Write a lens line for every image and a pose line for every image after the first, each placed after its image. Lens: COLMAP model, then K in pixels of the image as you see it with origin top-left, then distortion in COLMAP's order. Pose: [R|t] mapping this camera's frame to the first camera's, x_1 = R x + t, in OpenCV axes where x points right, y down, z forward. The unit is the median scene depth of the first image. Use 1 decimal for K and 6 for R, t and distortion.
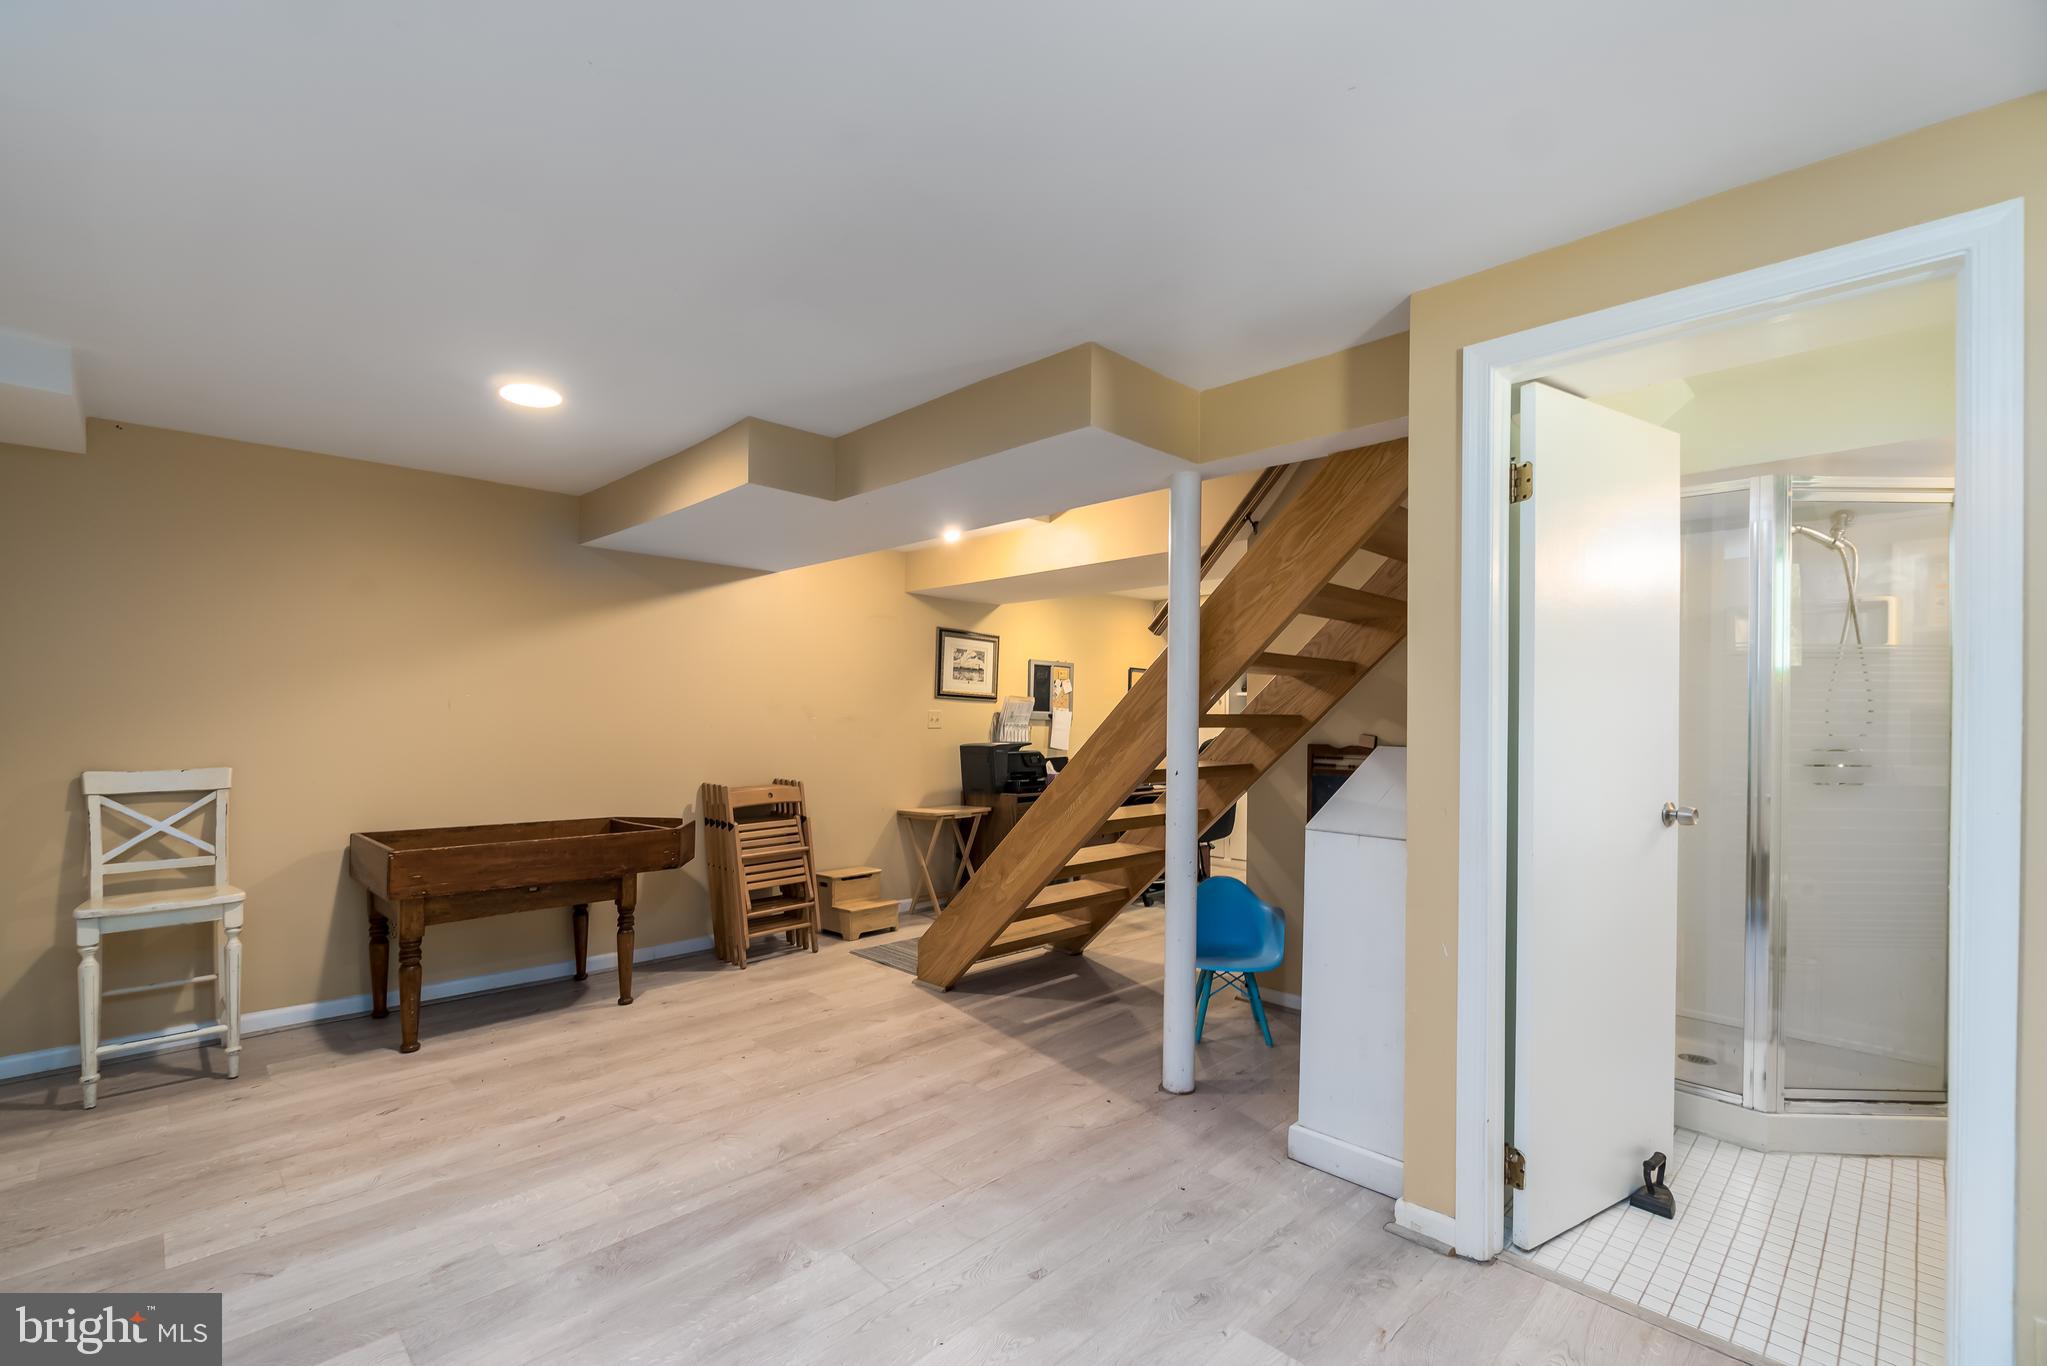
lens RADIAL K [[901.4, 0, 1012.7], [0, 901.4, 693.6], [0, 0, 1]] dist [-0.000125, 0.000603]
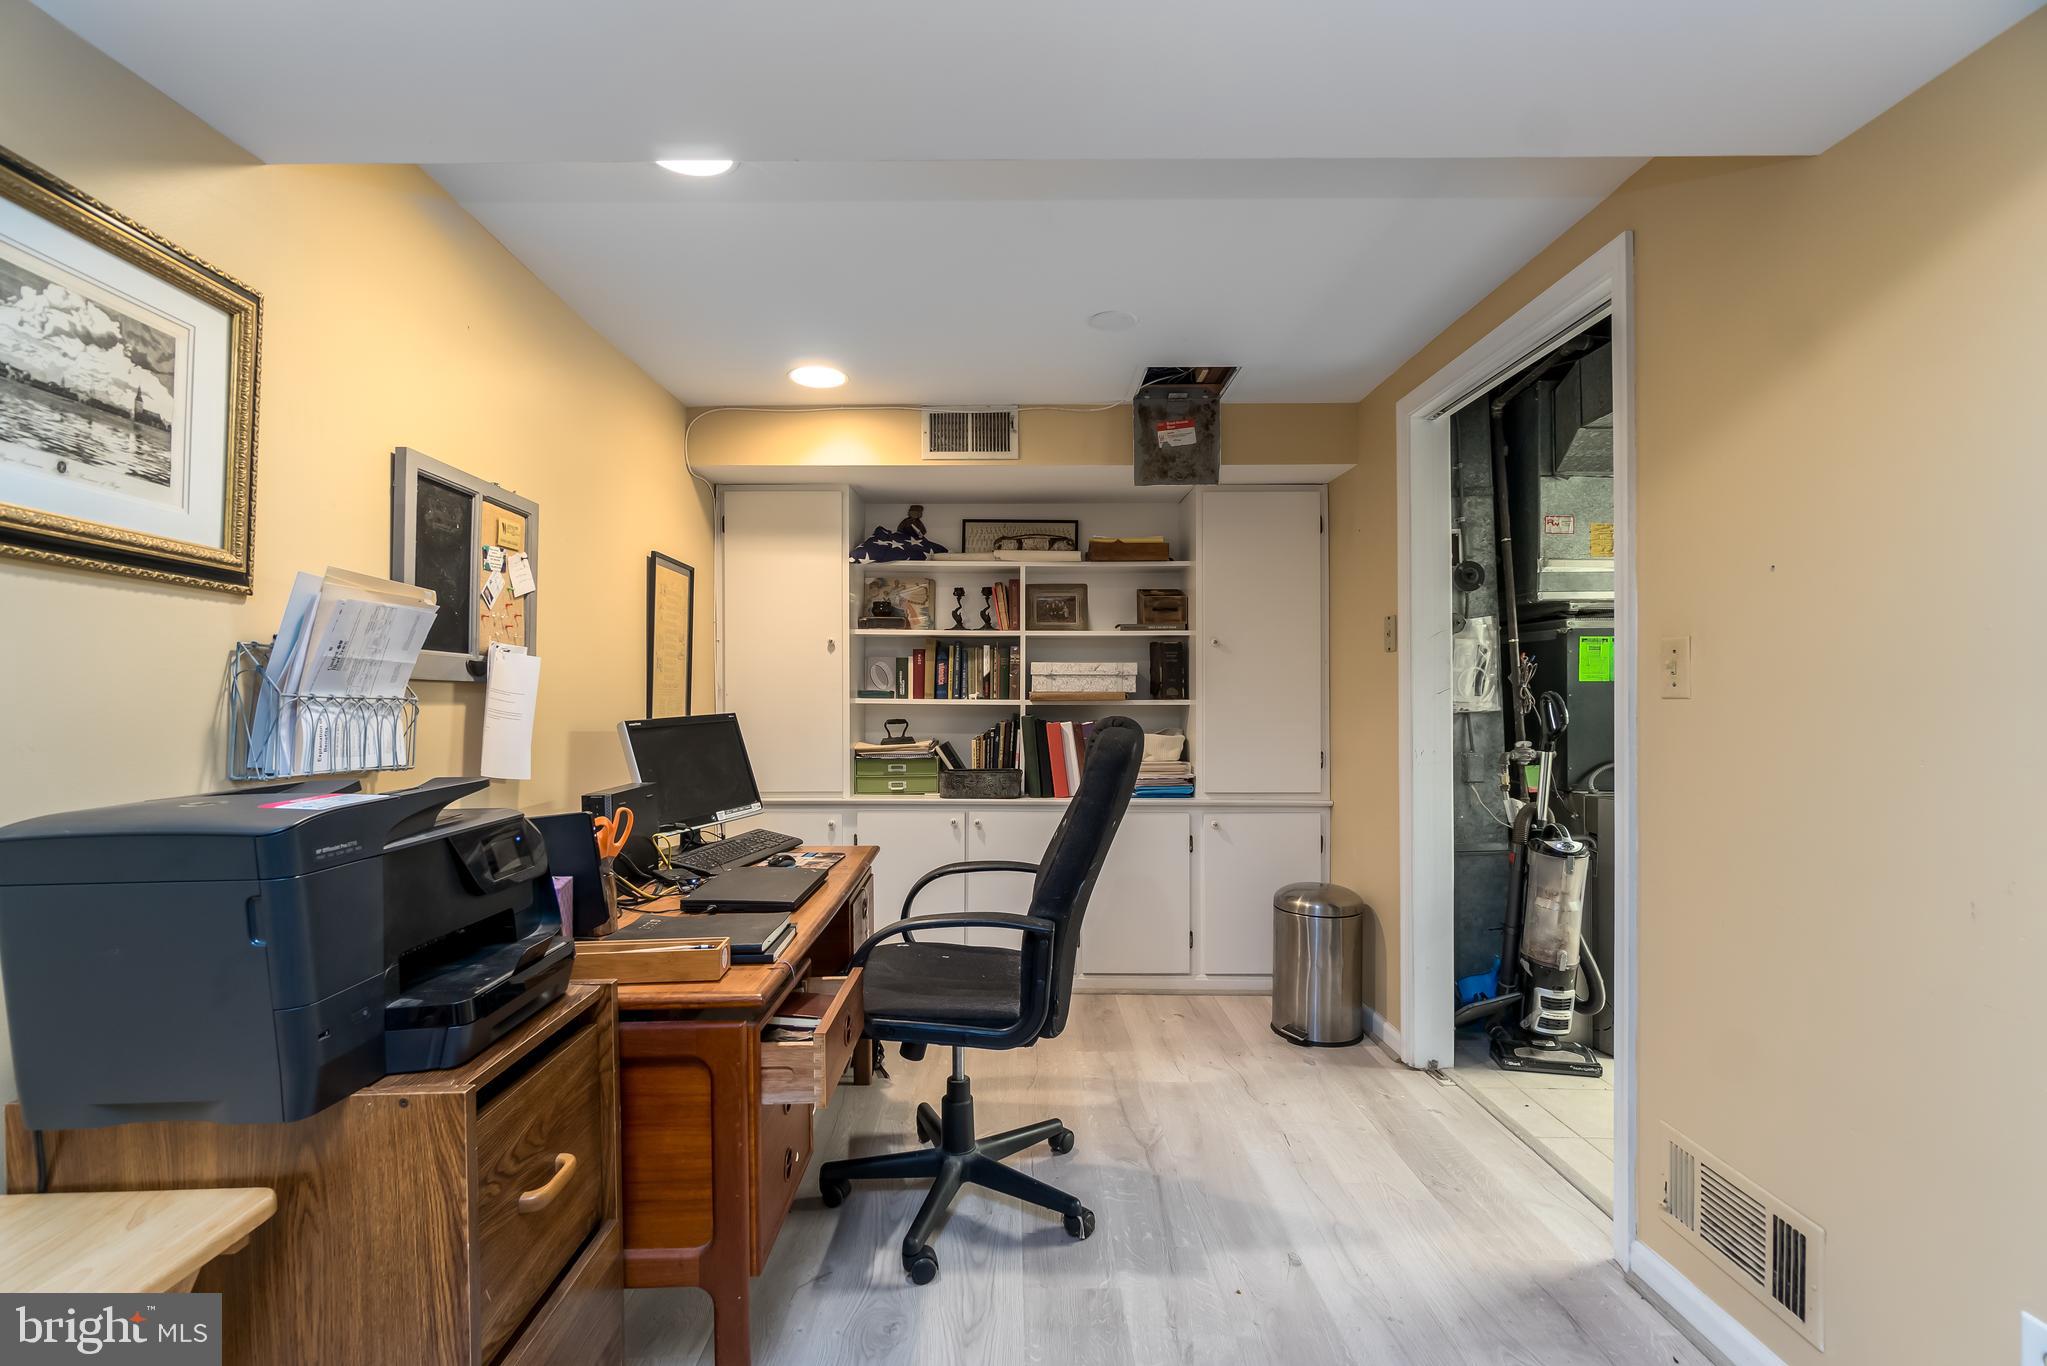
lens RADIAL K [[884.3, 0, 996.0], [0, 884.3, 689.7], [0, 0, 1]] dist [-0.001483, 0.000188]
pose [[0.711686, -0.007142, 0.702461, -0.066819], [-0.007116, 0.999824, 0.017375, 0.045751], [-0.702461, -0.017364, 0.711510, 1.230779]]
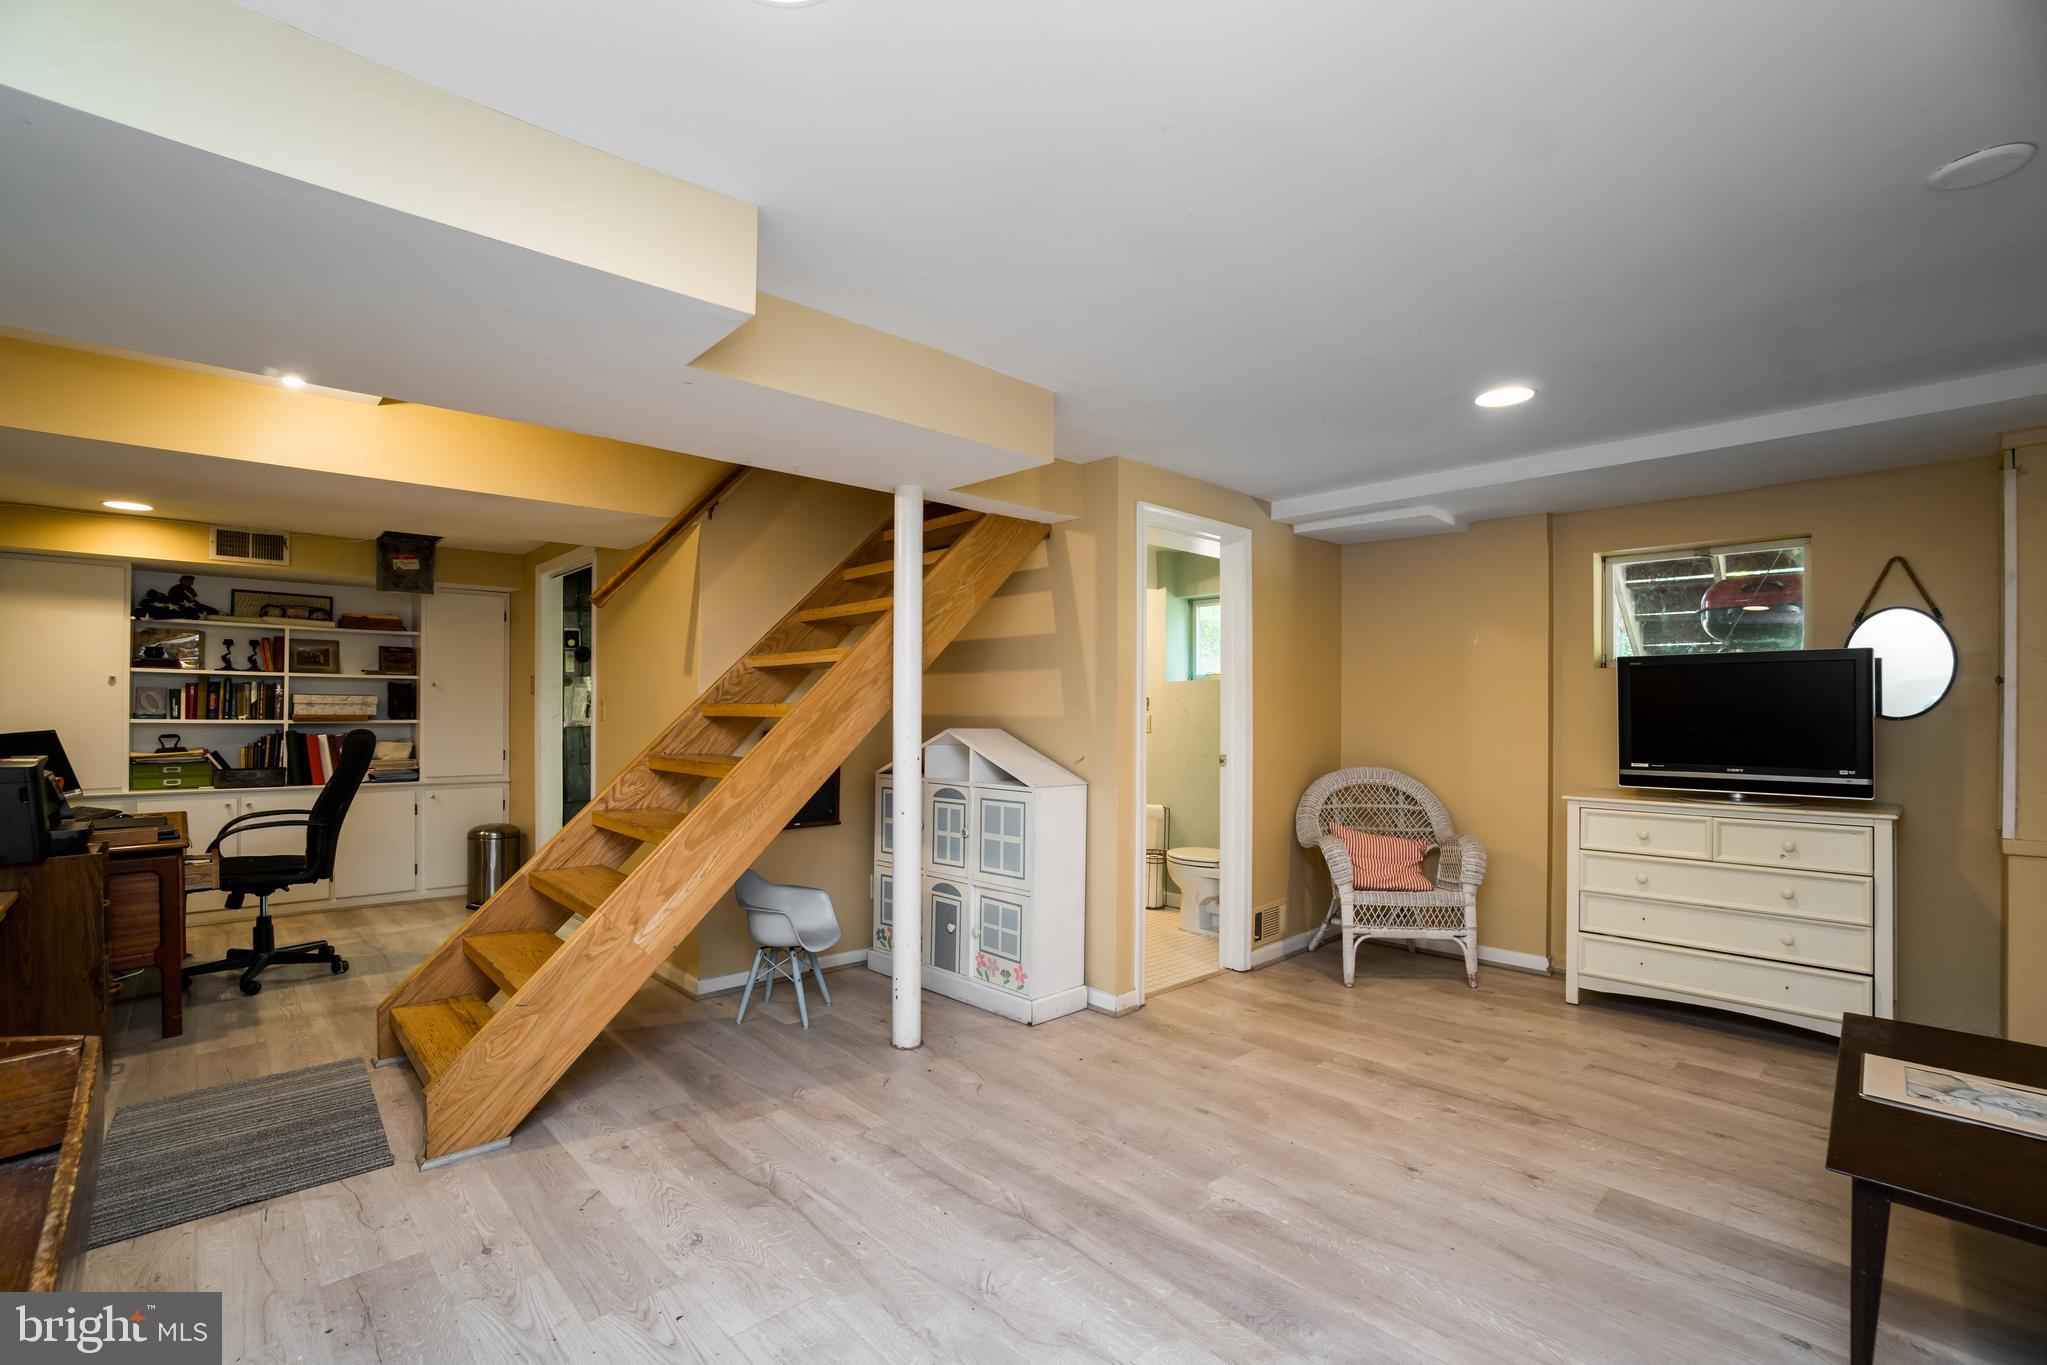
lens RADIAL K [[905.5, 0, 1001.3], [0, 905.5, 705.8], [0, 0, 1]] dist [-0.021982, 0.000216]
pose [[0.041854, -0.004718, 0.999113, -0.746251], [-0.026171, 0.999641, 0.005817, 0.012472], [-0.998781, -0.026391, 0.041716, 0.695224]]
